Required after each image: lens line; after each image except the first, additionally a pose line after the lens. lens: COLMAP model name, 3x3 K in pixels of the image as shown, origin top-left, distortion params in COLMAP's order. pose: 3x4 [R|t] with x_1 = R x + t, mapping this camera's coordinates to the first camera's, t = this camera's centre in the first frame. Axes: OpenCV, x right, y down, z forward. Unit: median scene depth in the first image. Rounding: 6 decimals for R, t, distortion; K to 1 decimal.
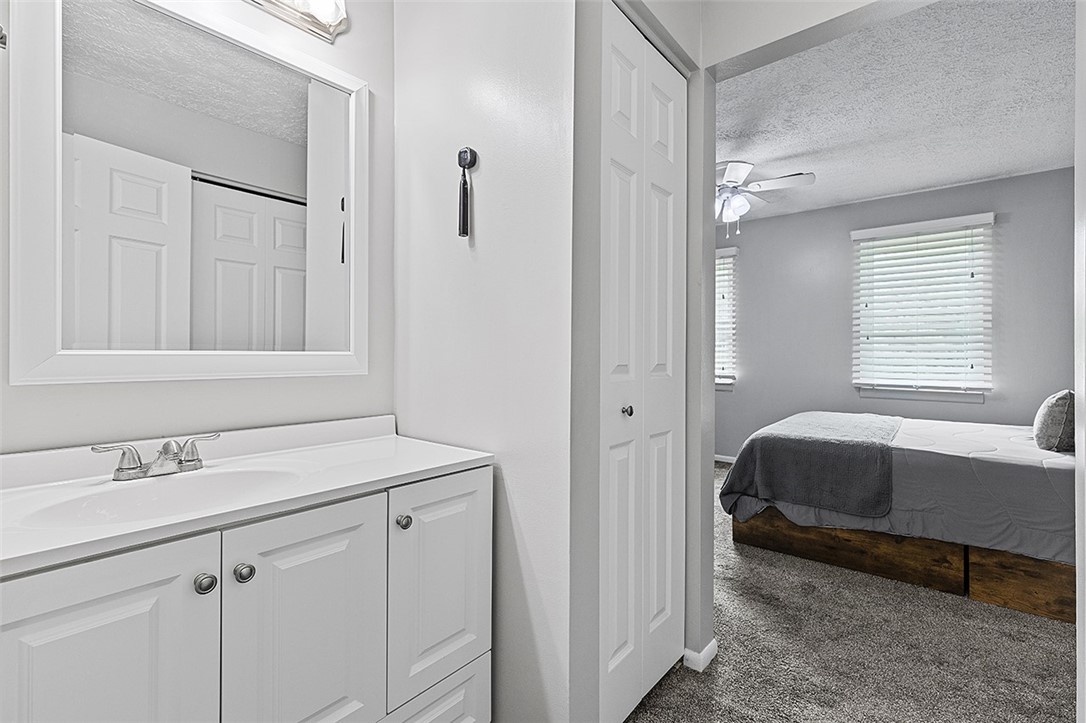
lens RADIAL K [[488.2, 0, 542.8], [0, 488.2, 358.7], [0, 0, 1]] dist [0.003524, -0.000257]
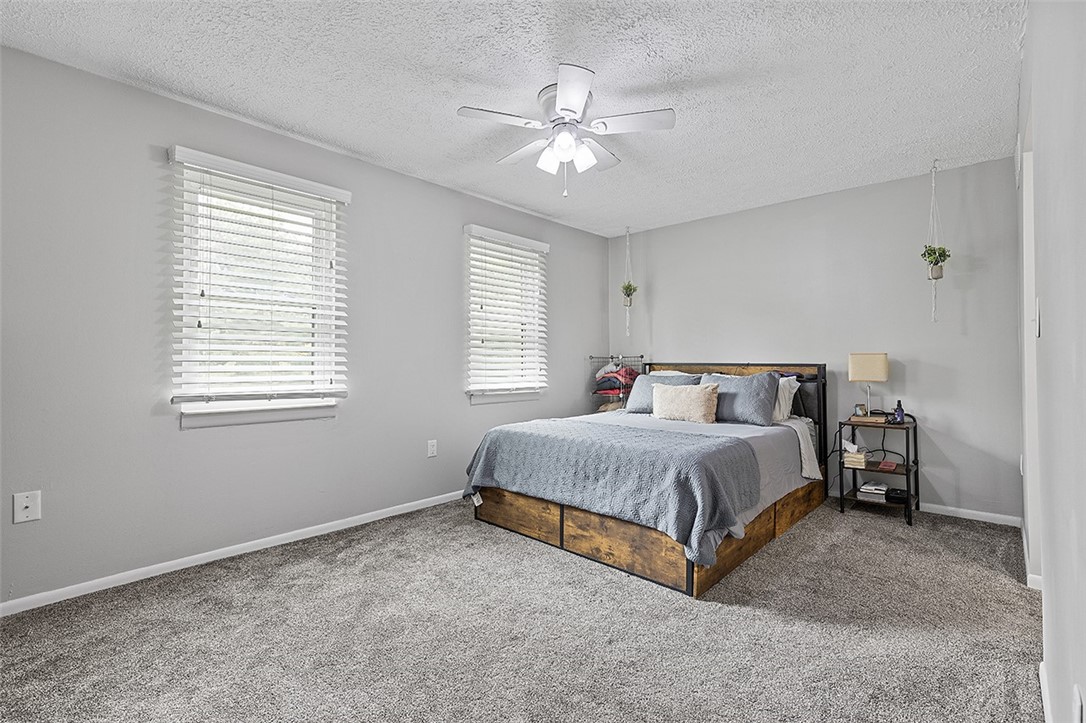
lens RADIAL K [[488.2, 0, 550.4], [0, 488.2, 358.1], [0, 0, 1]] dist [0.003524, -0.000257]
pose [[0.047754, 0.000968, 0.998859, -0.290711], [0.004709, 0.999988, -0.001195, -0.008620], [-0.998848, 0.004761, 0.047749, 0.861546]]
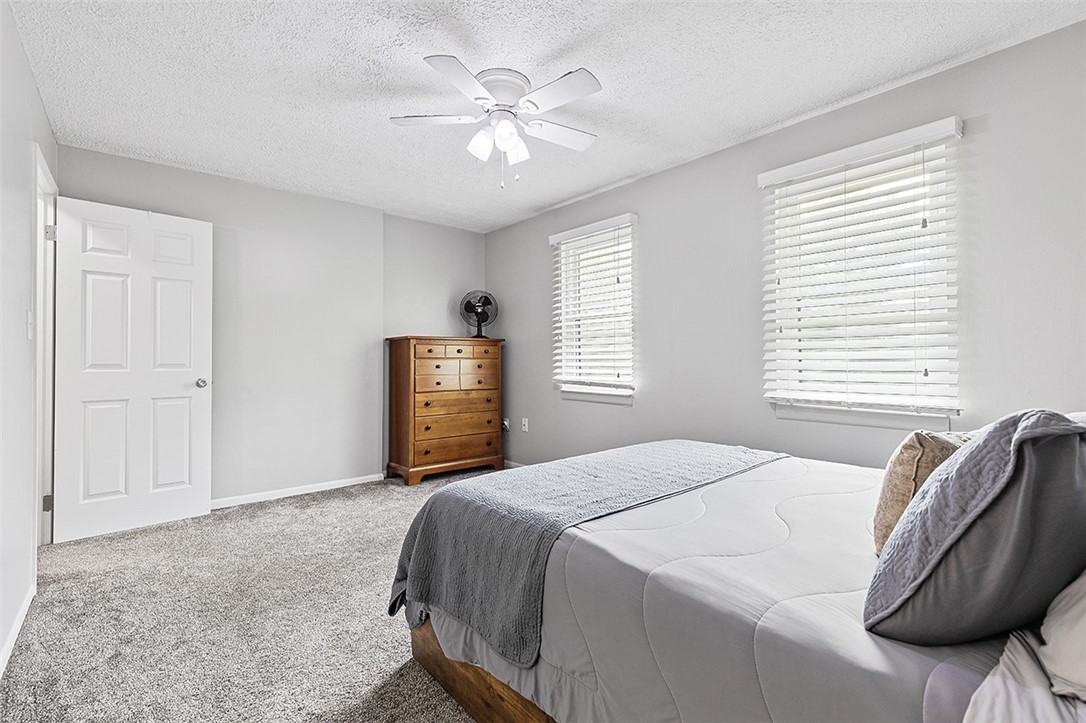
lens RADIAL K [[488.2, 0, 546.9], [0, 488.2, 358.9], [0, 0, 1]] dist [0.003524, -0.000257]
pose [[0.984694, -0.009567, -0.174029, 0.485603], [0.008307, 0.999934, -0.007971, -0.000257], [0.174094, 0.006403, 0.984708, 0.296115]]
